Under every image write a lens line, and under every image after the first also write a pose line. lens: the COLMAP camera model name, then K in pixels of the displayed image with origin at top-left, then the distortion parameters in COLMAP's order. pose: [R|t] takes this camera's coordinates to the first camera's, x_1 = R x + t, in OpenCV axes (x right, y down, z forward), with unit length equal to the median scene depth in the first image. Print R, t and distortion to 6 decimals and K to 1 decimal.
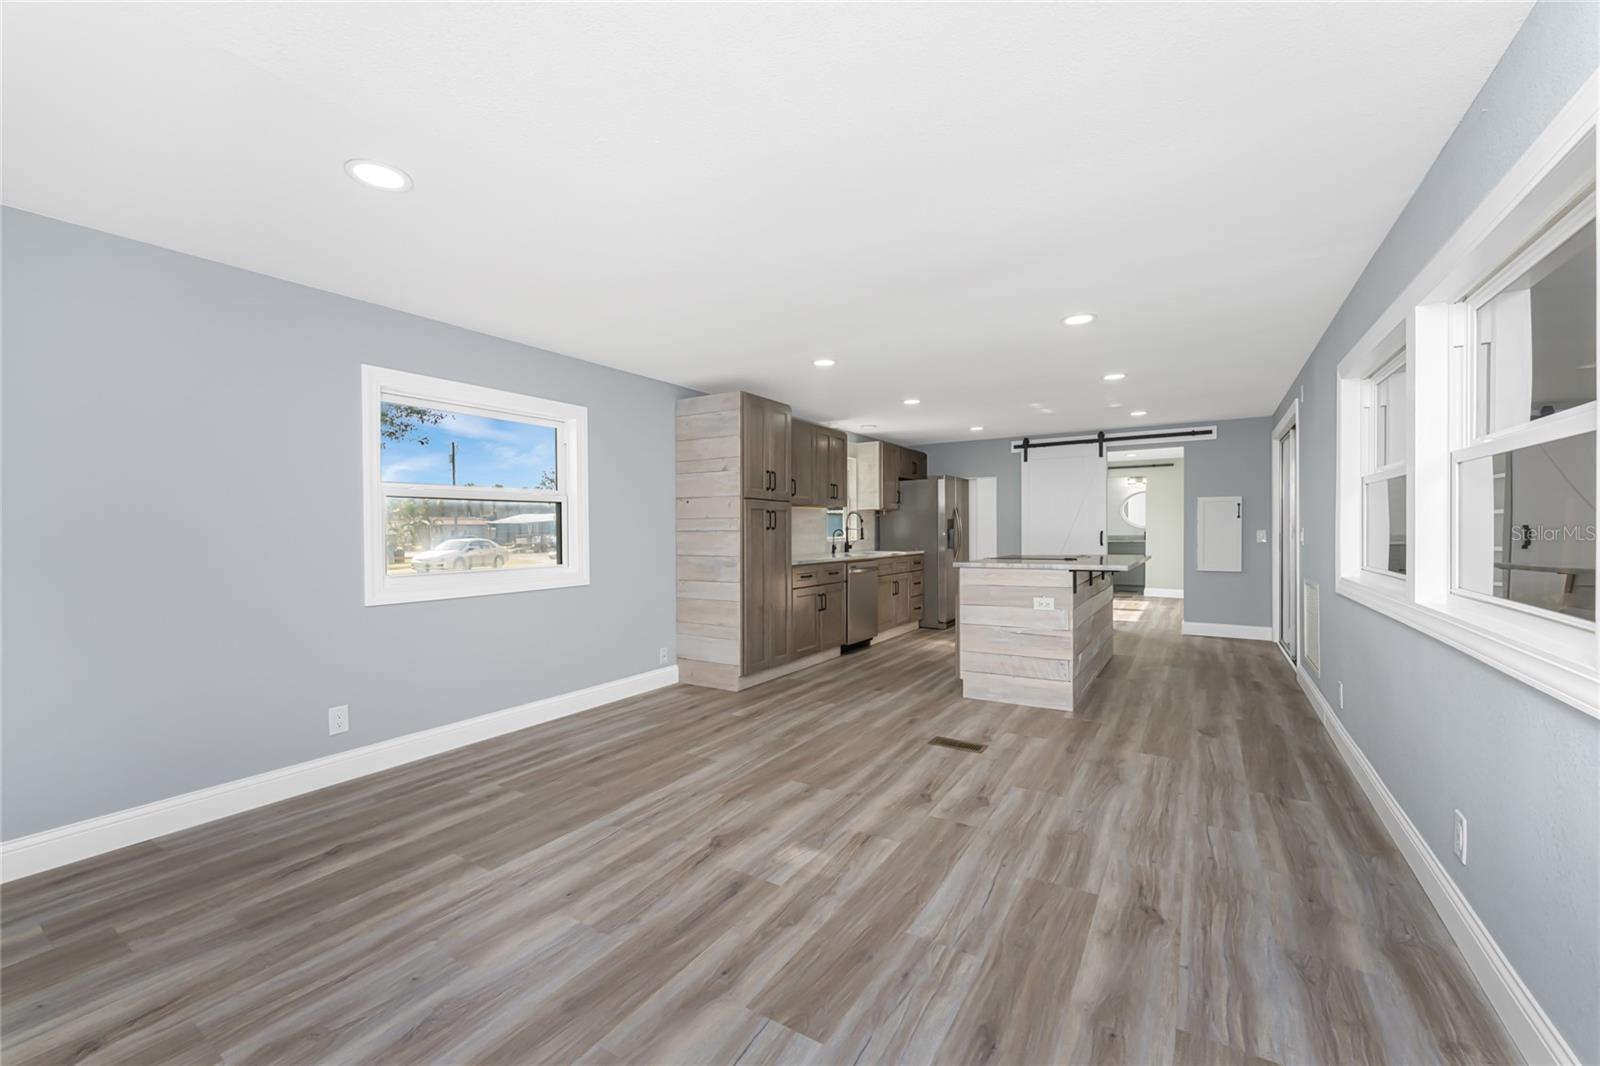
lens RADIAL K [[648.5, 0, 796.6], [0, 648.5, 530.9], [0, 0, 1]] dist [-0.000791, 0.000061]
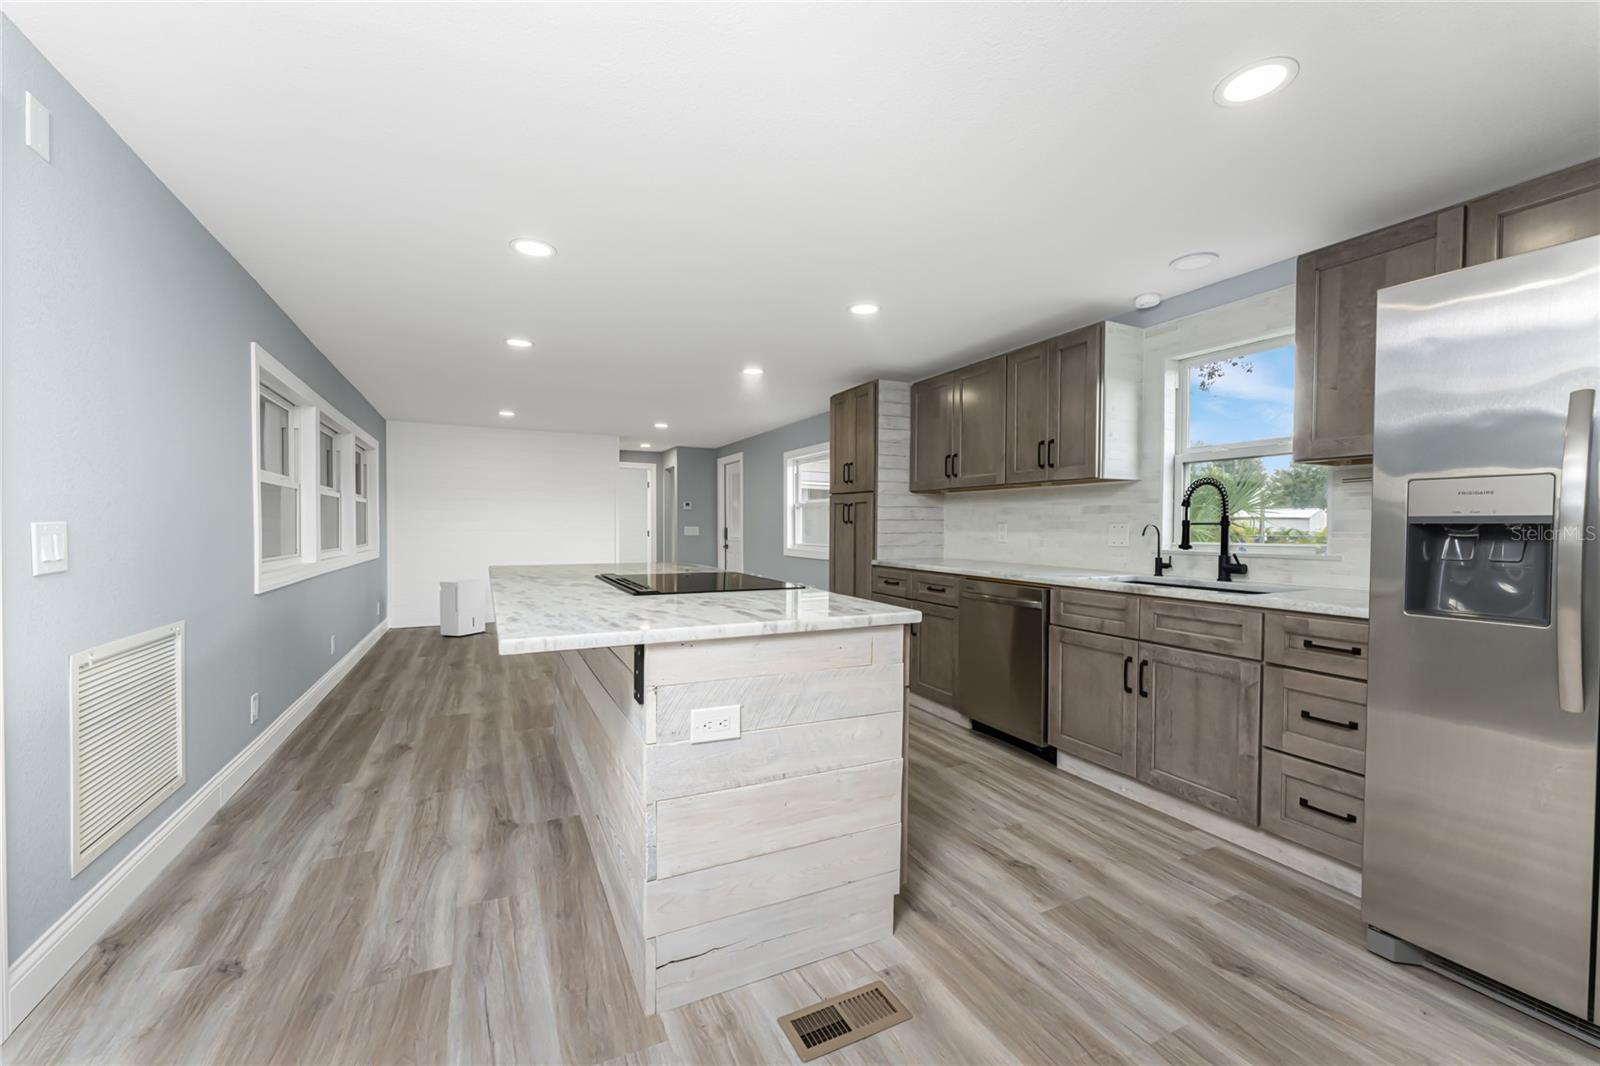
lens RADIAL K [[648.5, 0, 796.1], [0, 648.5, 536.0], [0, 0, 1]] dist [-0.000791, 0.000061]
pose [[-0.535146, 0.018575, -0.844555, 1.105725], [-0.003256, 0.999705, 0.024050, -0.008480], [0.844753, 0.015620, -0.534928, 1.957662]]
